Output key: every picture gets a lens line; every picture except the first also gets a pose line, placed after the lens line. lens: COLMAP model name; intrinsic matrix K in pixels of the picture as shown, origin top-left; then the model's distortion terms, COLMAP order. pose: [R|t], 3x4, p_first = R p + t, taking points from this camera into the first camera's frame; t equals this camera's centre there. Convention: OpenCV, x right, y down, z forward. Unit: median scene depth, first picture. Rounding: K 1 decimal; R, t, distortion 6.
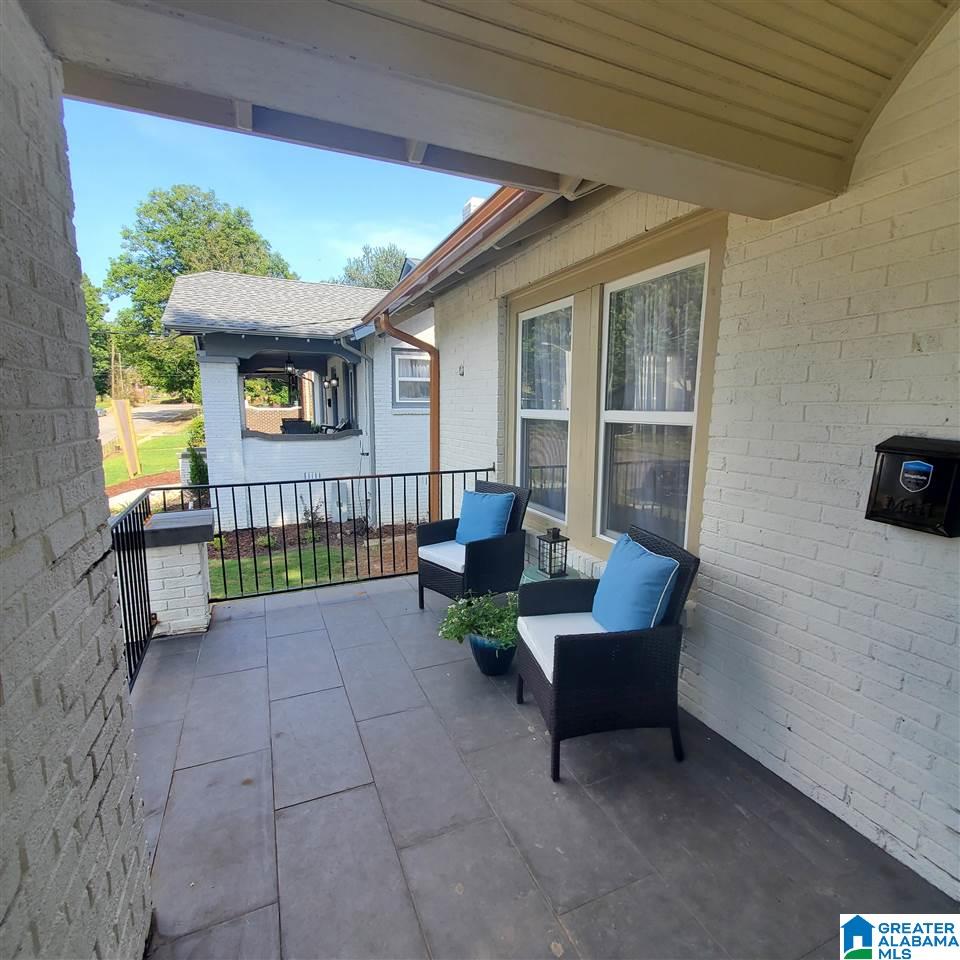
lens RADIAL K [[510.2, 0, 475.2], [0, 510.2, 485.1], [0, 0, 1]] dist [0.004021, -0.000972]
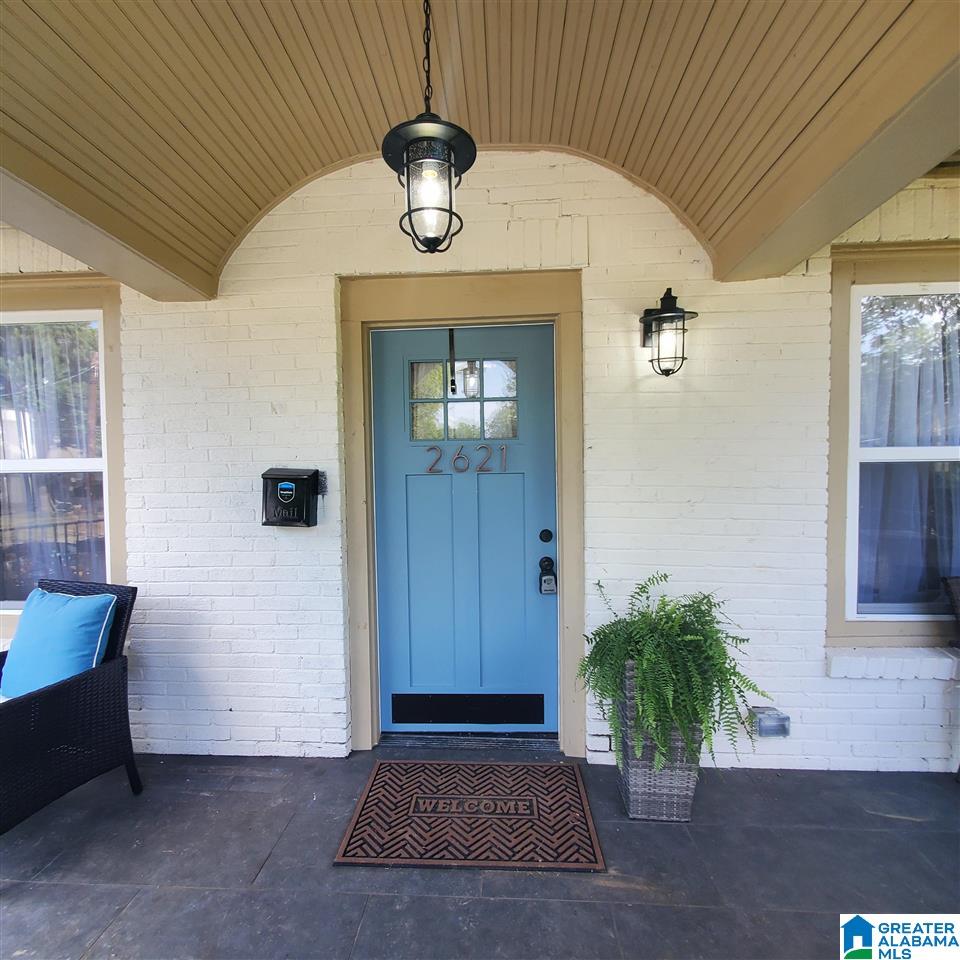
lens RADIAL K [[510.2, 0, 479.4], [0, 510.2, 490.5], [0, 0, 1]] dist [0.004021, -0.000972]
pose [[0.438514, -0.039854, 0.897840, -0.205051], [0.157157, 0.987024, -0.032944, 0.091277], [-0.884877, 0.155548, 0.439087, -0.149528]]
